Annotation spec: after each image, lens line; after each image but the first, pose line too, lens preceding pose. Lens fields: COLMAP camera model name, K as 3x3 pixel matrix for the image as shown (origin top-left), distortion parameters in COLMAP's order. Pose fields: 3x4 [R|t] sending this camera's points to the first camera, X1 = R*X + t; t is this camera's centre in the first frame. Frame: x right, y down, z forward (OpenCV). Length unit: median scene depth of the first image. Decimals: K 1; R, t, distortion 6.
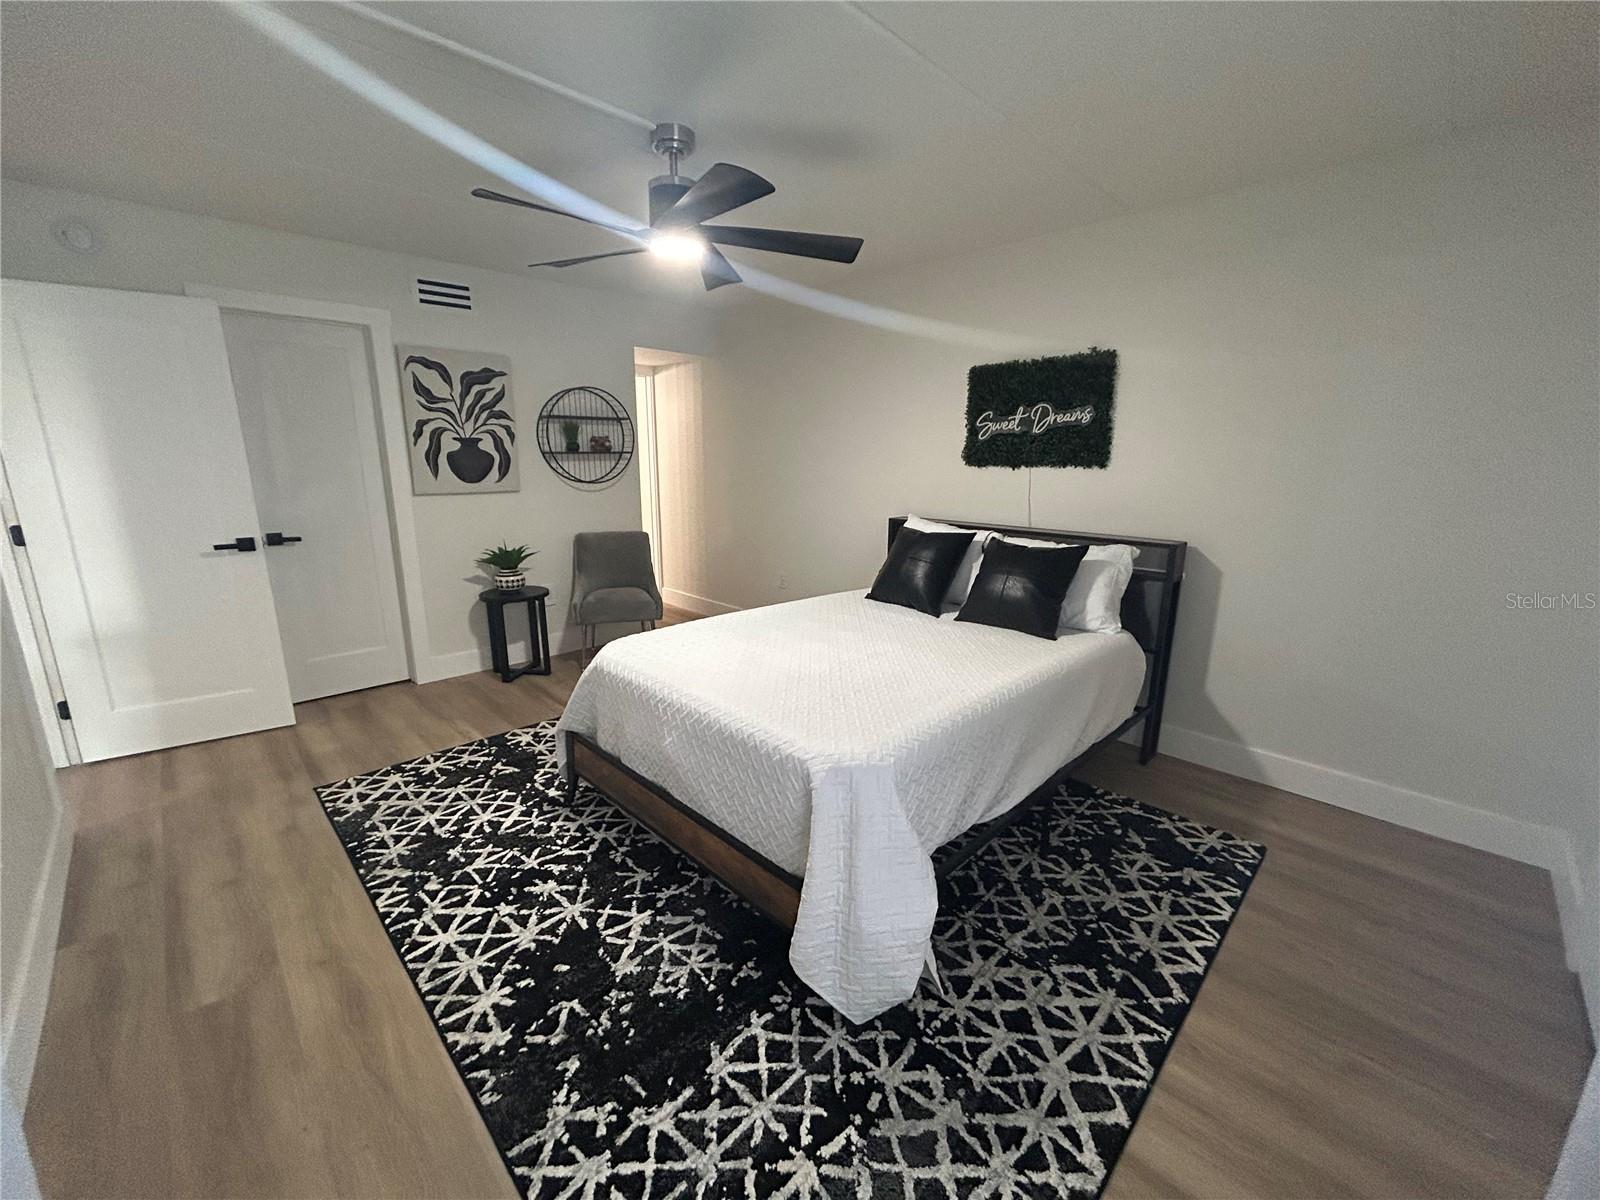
lens RADIAL K [[641.1, 0, 803.4], [0, 641.1, 600.1], [0, 0, 1]] dist [-0.001003, -0.001848]
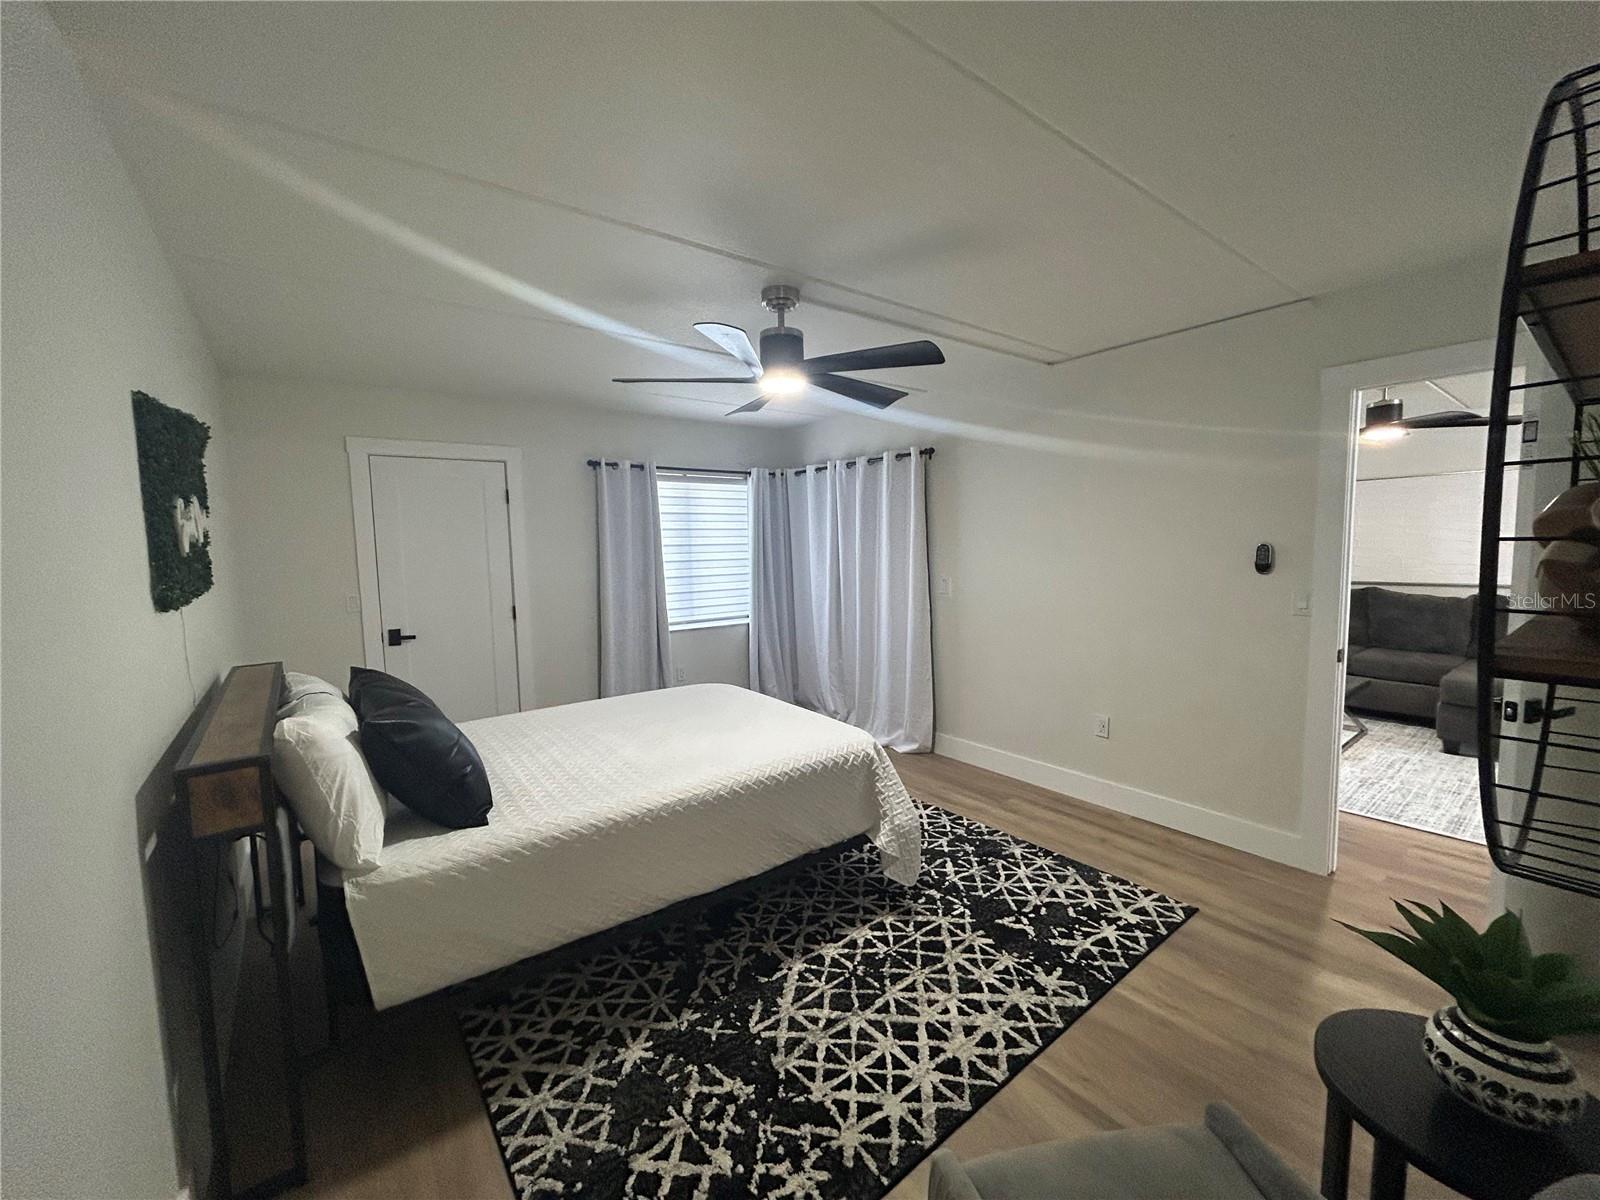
lens RADIAL K [[641.1, 0, 805.6], [0, 641.1, 599.5], [0, 0, 1]] dist [-0.001003, -0.001848]
pose [[-0.992076, 0.001324, 0.125636, -0.364023], [0.040346, 0.950344, 0.308576, -0.505805], [-0.118989, 0.311200, -0.942866, 2.069524]]
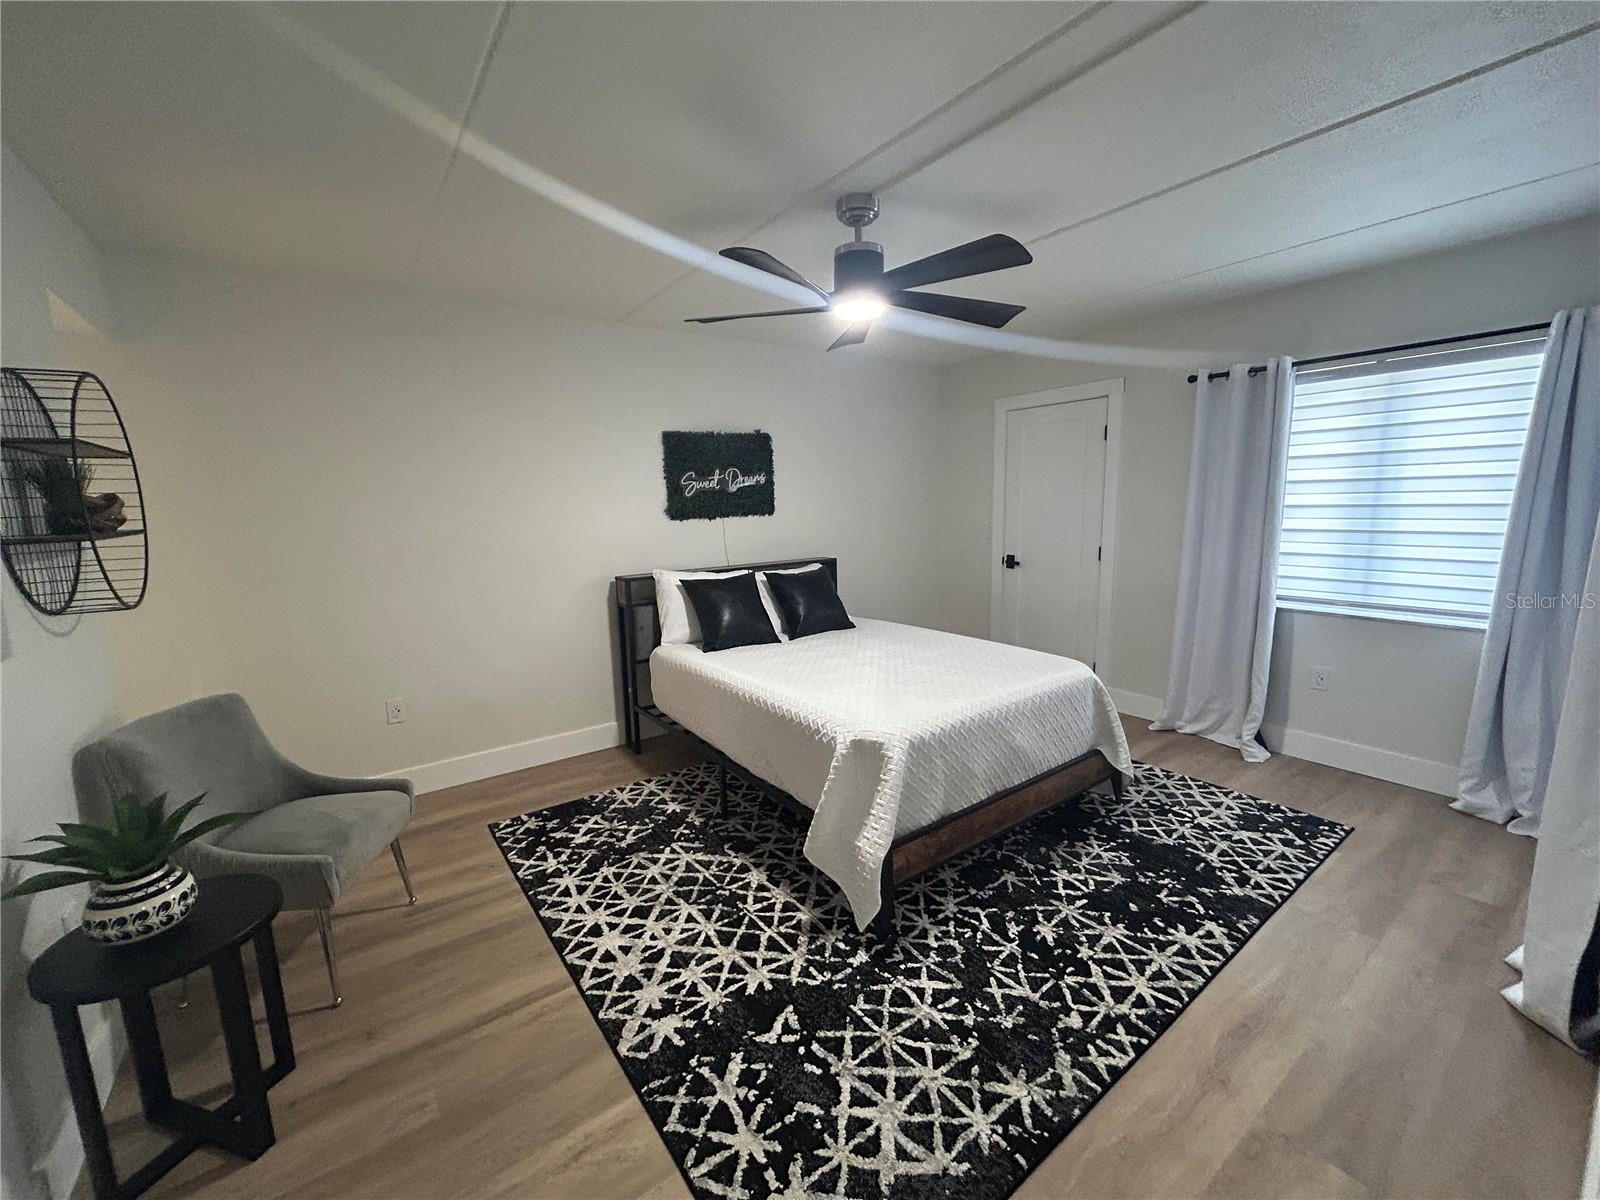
lens RADIAL K [[641.1, 0, 794.0], [0, 641.1, 599.0], [0, 0, 1]] dist [-0.001003, -0.001848]
pose [[0.153320, -0.157542, 0.975538, -1.214316], [0.246757, 0.962040, 0.116580, -0.237917], [-0.956872, 0.222847, 0.186374, 0.958411]]
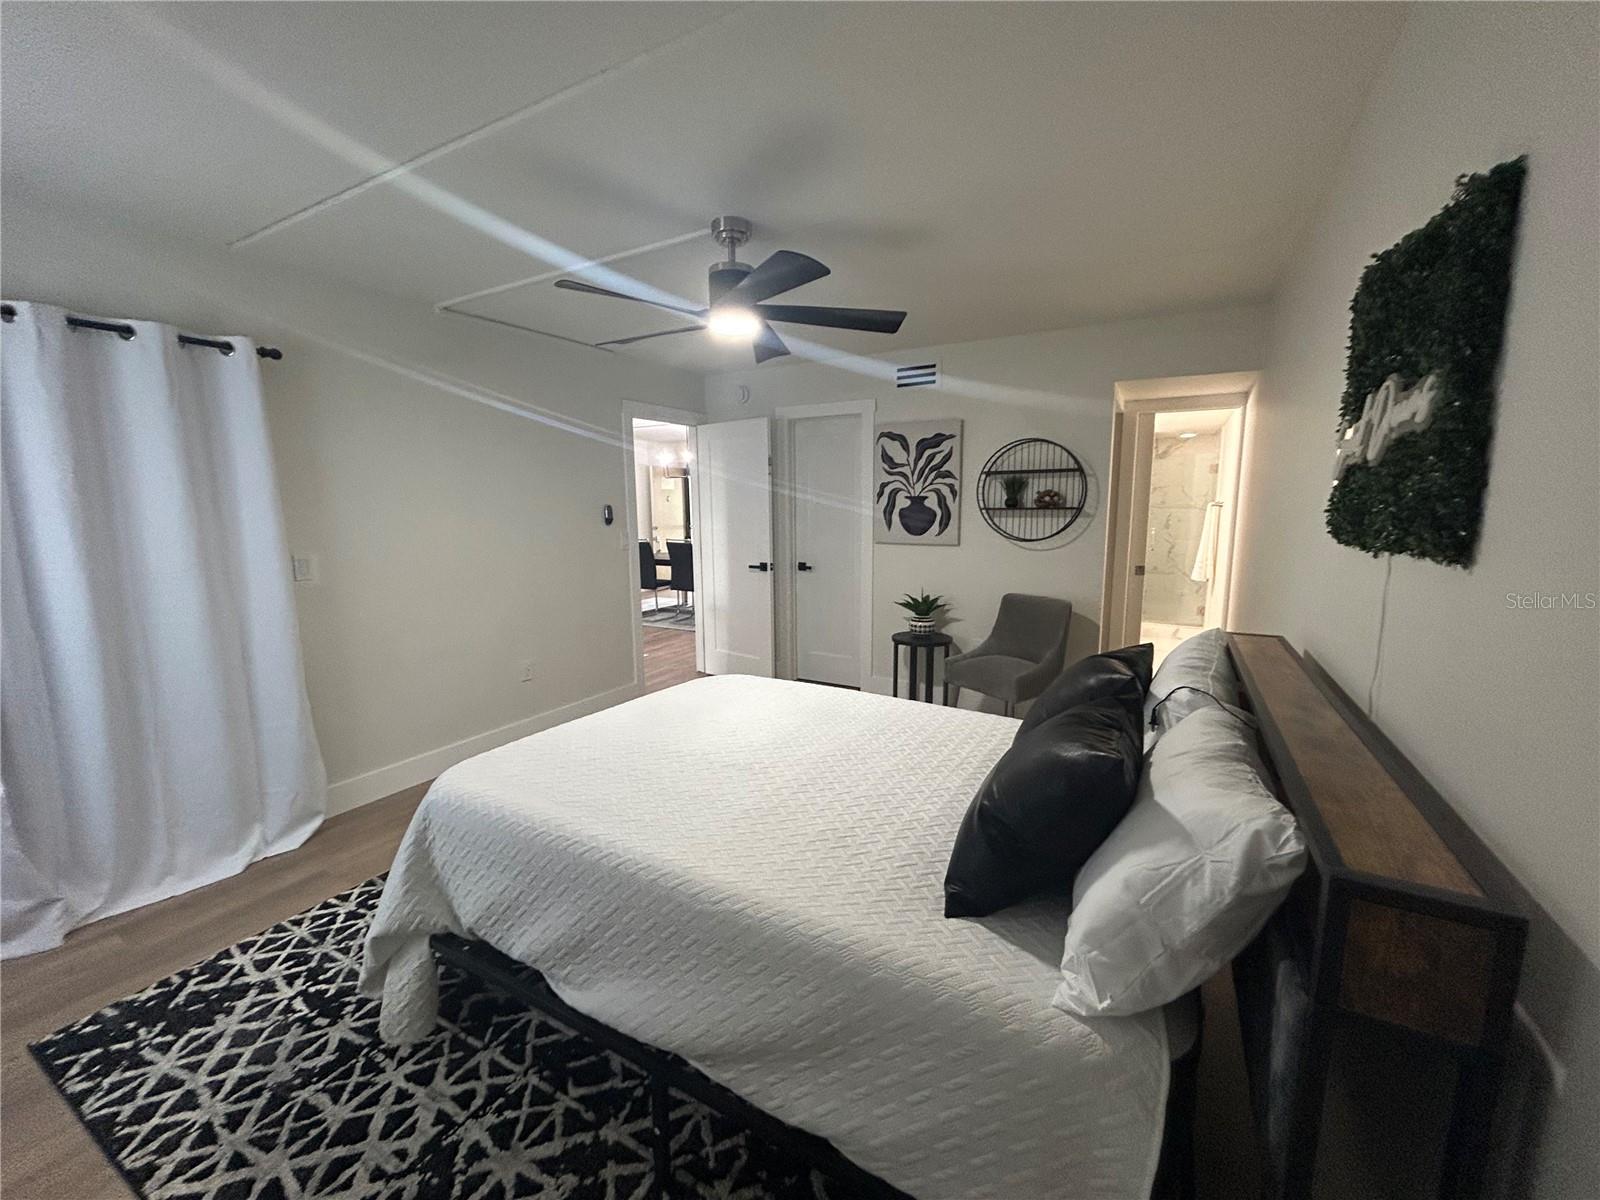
lens RADIAL K [[641.1, 0, 797.1], [0, 641.1, 602.7], [0, 0, 1]] dist [-0.001003, -0.001848]
pose [[0.267016, 0.141082, -0.953309, 0.872259], [-0.210824, 0.973816, 0.085066, -0.197631], [0.940349, 0.178266, 0.289768, 0.824791]]
